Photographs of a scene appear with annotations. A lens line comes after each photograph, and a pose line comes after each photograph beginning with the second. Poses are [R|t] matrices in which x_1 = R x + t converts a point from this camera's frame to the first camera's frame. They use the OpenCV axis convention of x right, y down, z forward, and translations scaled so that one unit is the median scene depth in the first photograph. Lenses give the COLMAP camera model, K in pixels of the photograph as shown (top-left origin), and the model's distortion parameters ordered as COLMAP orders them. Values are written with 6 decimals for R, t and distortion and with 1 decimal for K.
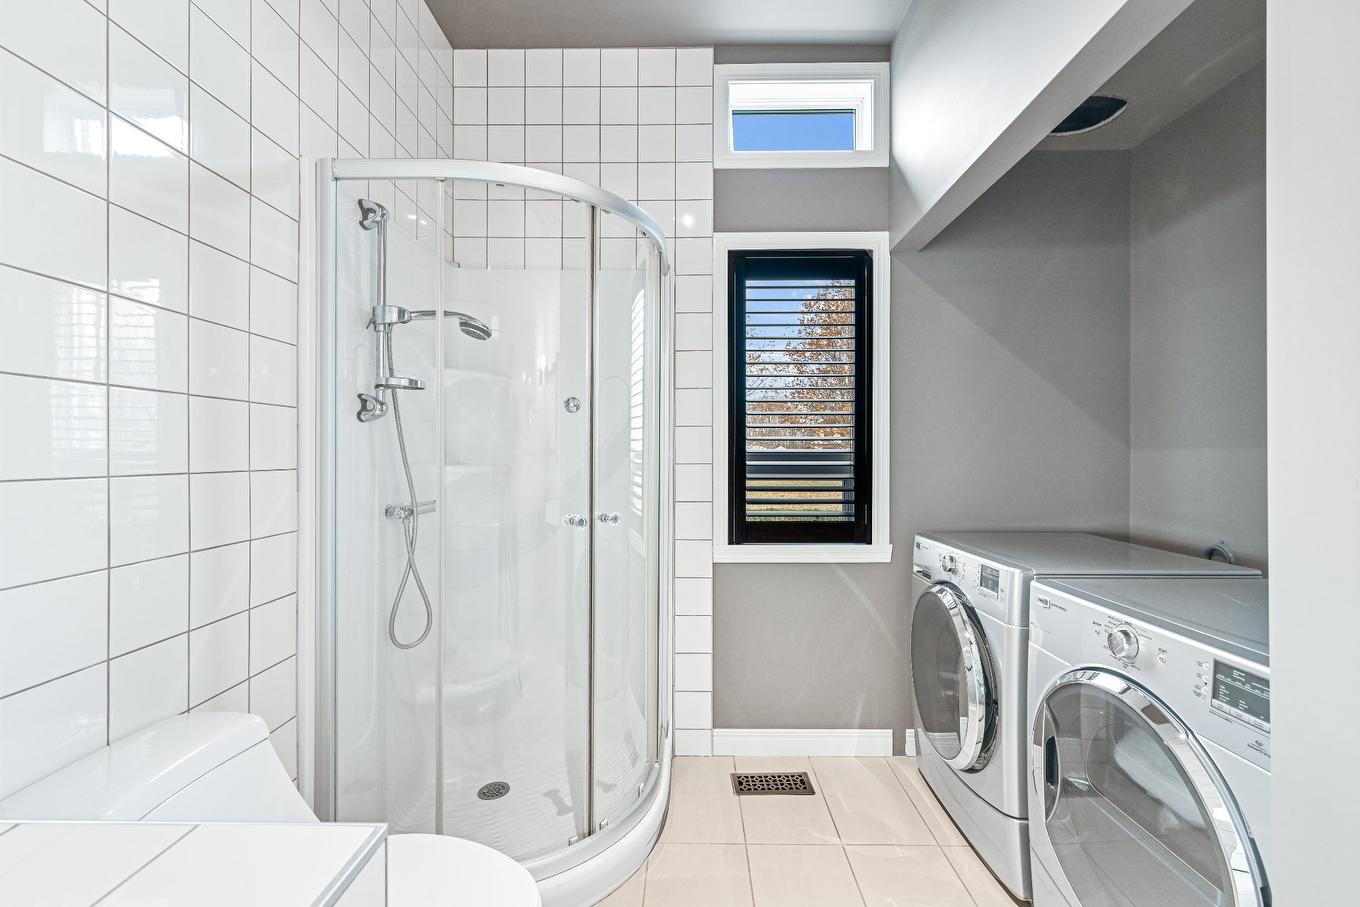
lens RADIAL K [[573.9, 0, 683.9], [0, 573.9, 454.8], [0, 0, 1]] dist [0.003674, 0.000381]
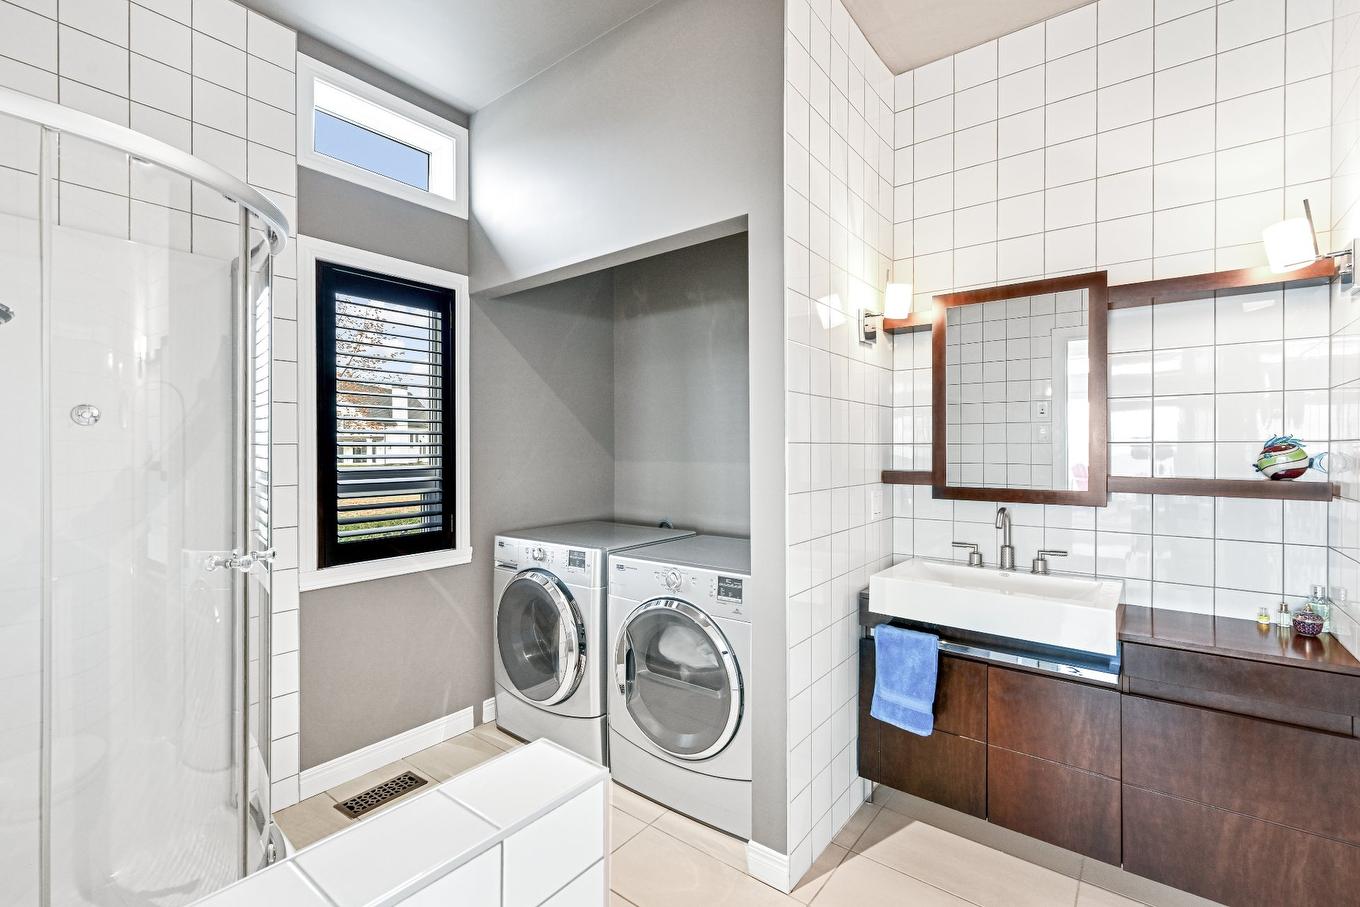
lens RADIAL K [[599.3, 0, 685.6], [0, 599.3, 454.1], [0, 0, 1]] dist [-0.001333, 0.000063]
pose [[0.602413, -0.009710, 0.798126, -0.347528], [0.005860, 0.999953, 0.007743, -0.038226], [-0.798163, 0.000012, 0.602441, -0.074400]]
